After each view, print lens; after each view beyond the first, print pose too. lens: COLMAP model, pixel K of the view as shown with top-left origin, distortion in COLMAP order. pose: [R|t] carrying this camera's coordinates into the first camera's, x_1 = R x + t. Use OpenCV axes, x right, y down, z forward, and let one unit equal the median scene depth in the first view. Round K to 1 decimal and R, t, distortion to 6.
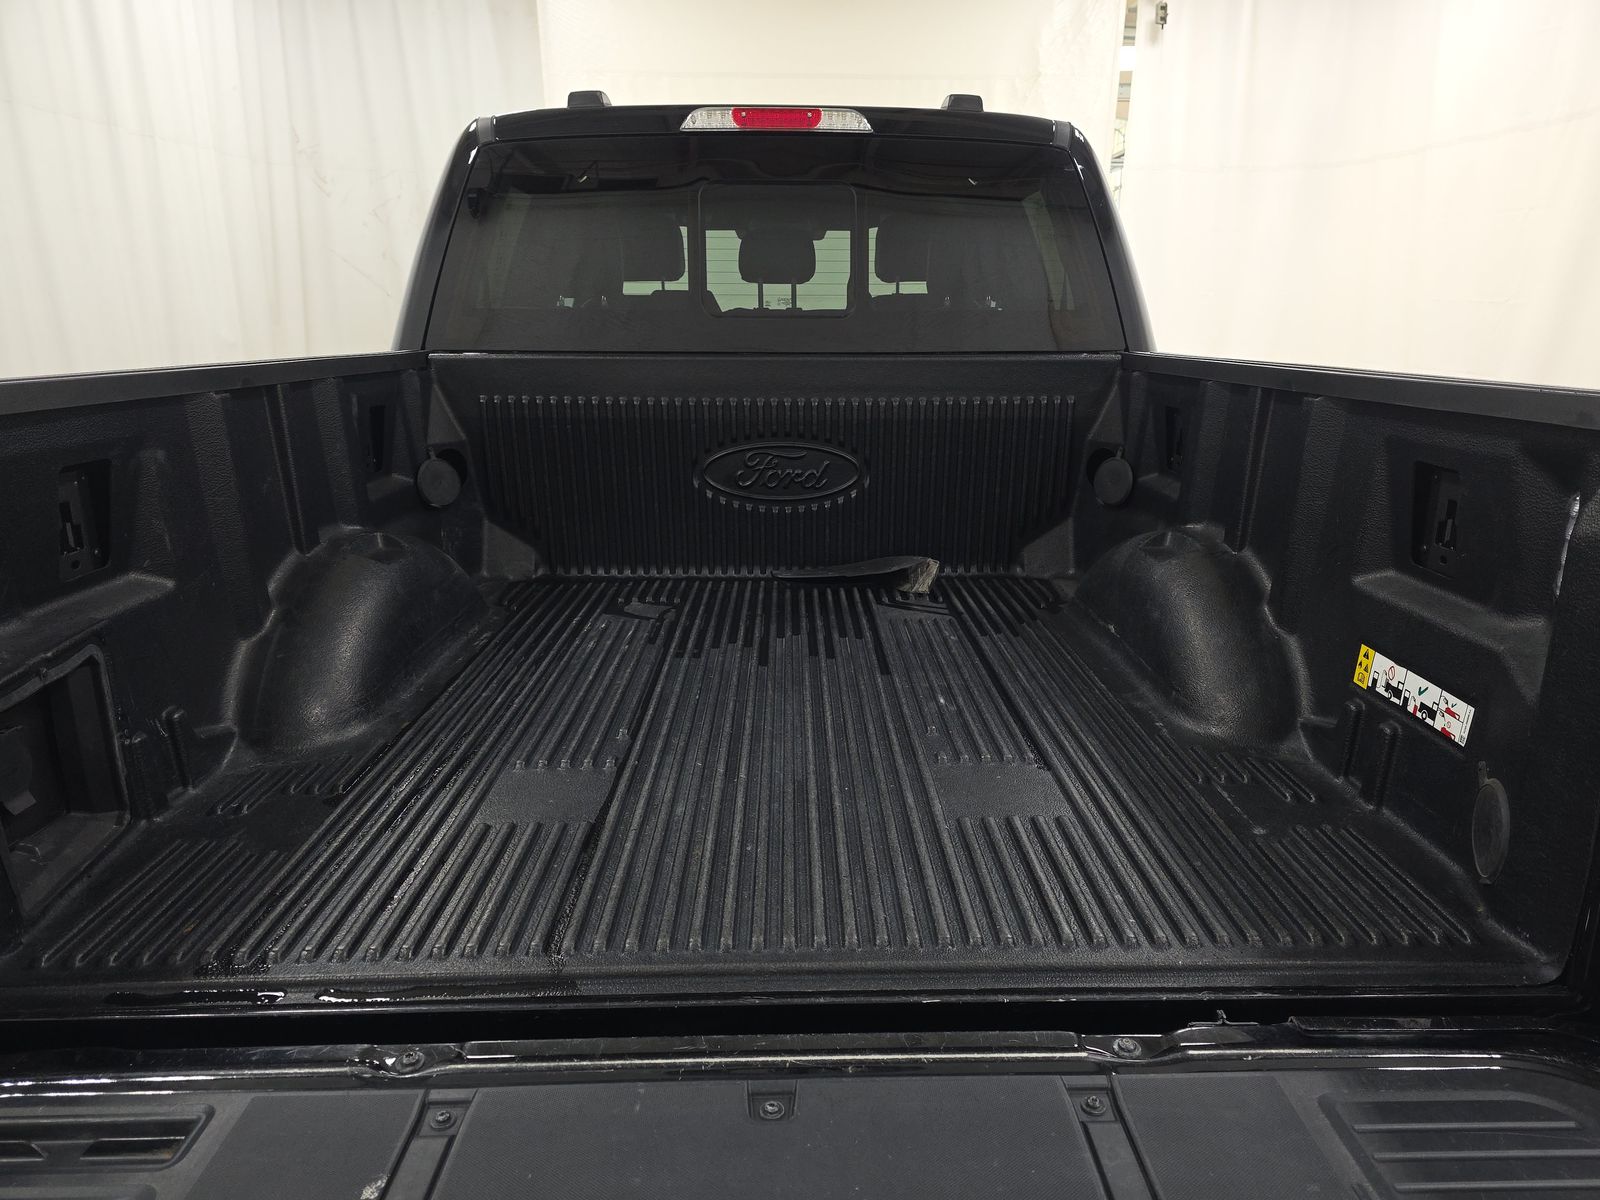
lens RADIAL K [[1144.9, 0, 808.3], [0, 1144.9, 586.3], [0, 0, 1]] dist [0.093999, -0.101182]
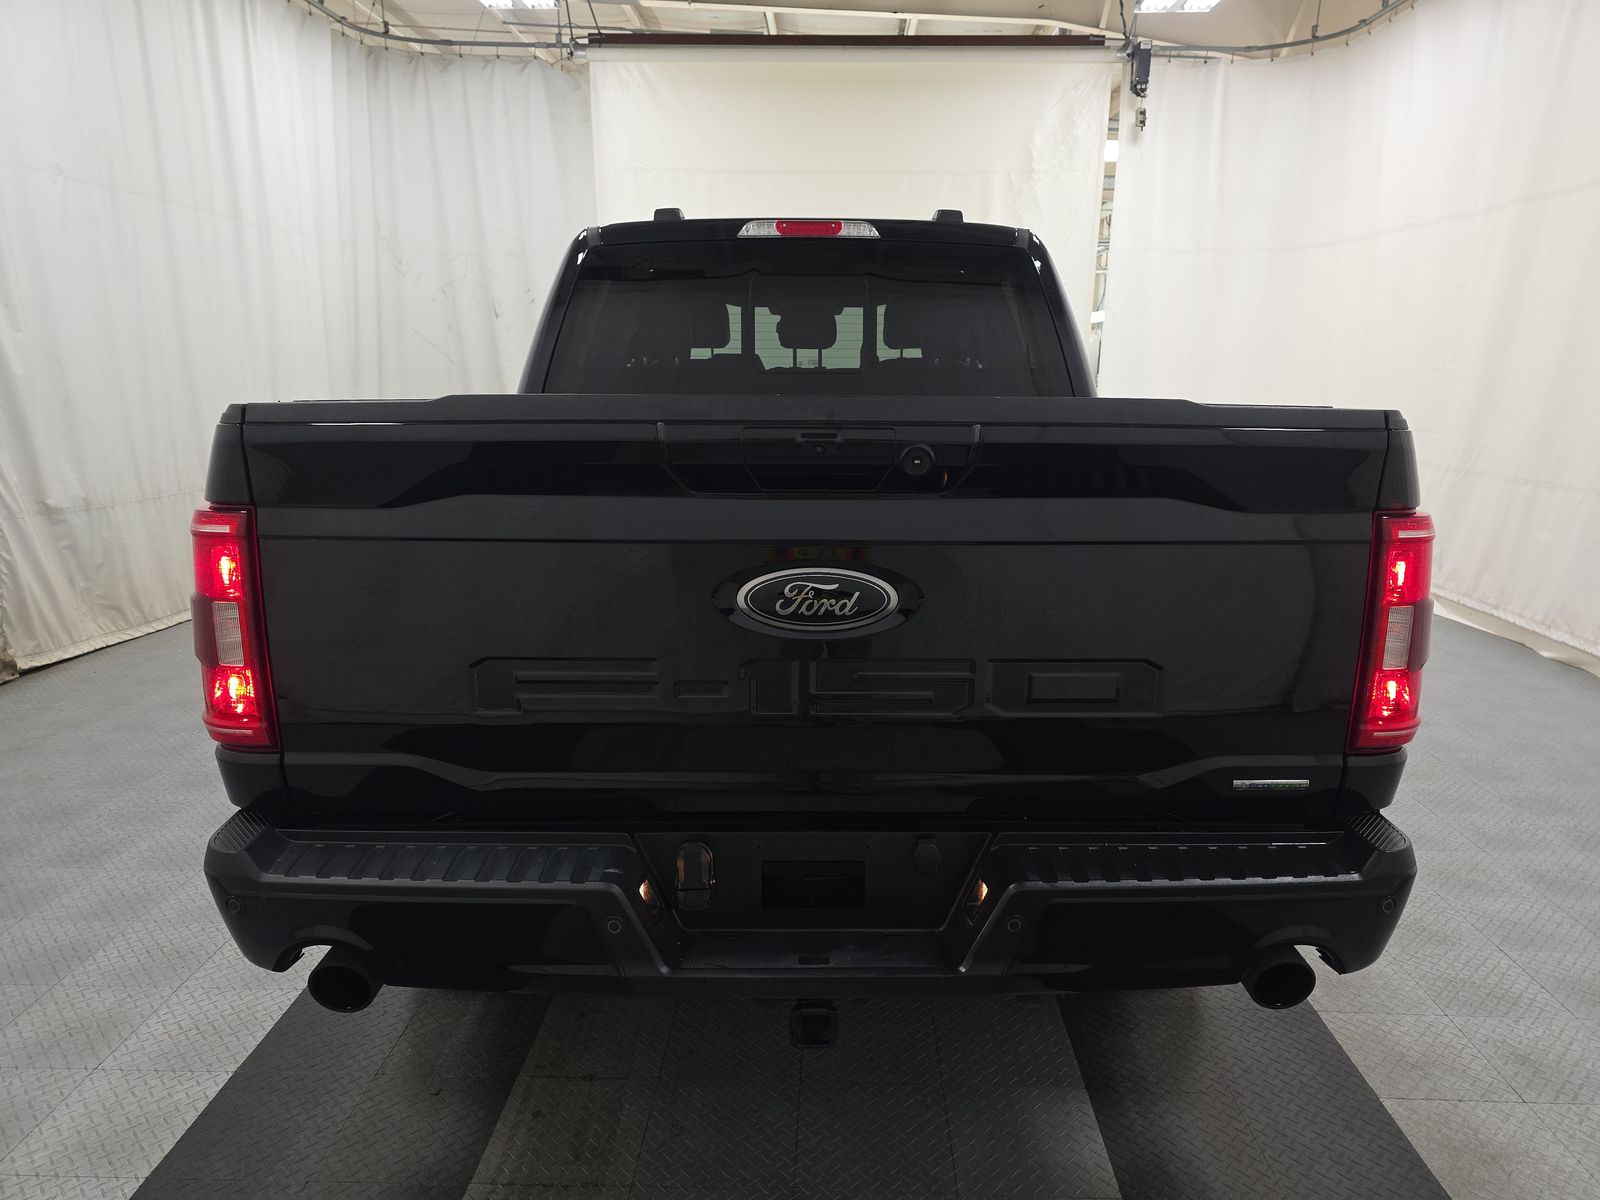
lens RADIAL K [[1144.9, 0, 808.3], [0, 1144.9, 586.3], [0, 0, 1]] dist [0.093999, -0.101182]
pose [[0.999898, 0.004075, -0.013707, -0.007016], [-0.004860, 0.998320, -0.057728, 0.084101], [0.013449, 0.057789, 0.998238, -0.295370]]
